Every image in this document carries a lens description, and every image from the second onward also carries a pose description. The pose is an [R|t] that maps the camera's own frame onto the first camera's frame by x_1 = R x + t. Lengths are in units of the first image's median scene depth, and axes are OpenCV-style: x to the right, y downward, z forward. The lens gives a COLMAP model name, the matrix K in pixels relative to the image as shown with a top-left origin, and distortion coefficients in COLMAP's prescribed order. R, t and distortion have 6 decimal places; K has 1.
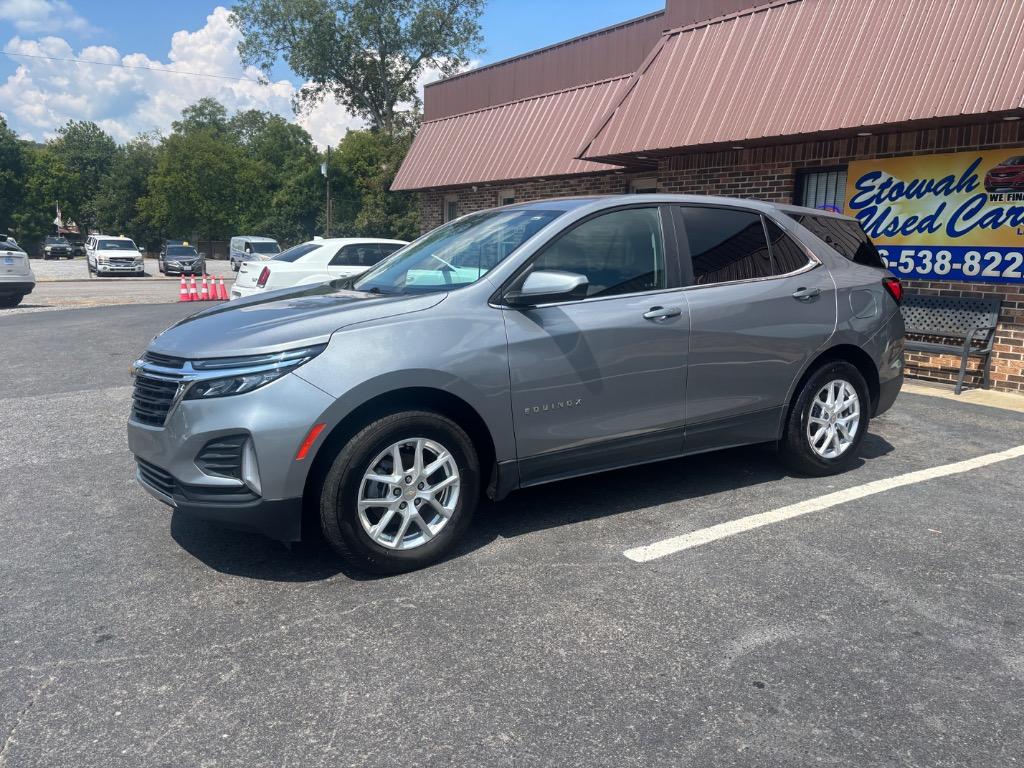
lens RADIAL K [[762.0, 0, 518.0], [0, 762.0, 385.9], [0, 0, 1]] dist [0.037649, -0.047533]
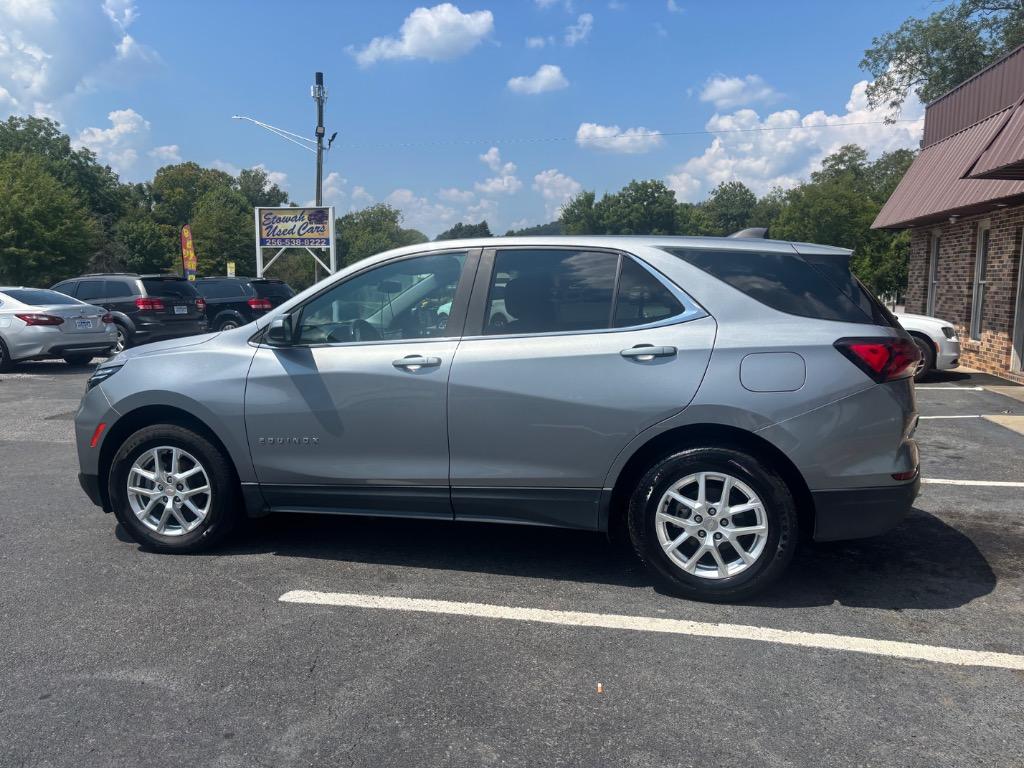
lens RADIAL K [[766.1, 0, 512.0], [0, 766.1, 384.0], [0, 0, 1]] dist [0.019312, -0.002036]
pose [[0.707574, 0.077223, -0.702407, 0.452455], [-0.119539, 0.992766, -0.011272, -0.034210], [0.696455, 0.091941, 0.711687, 0.193736]]
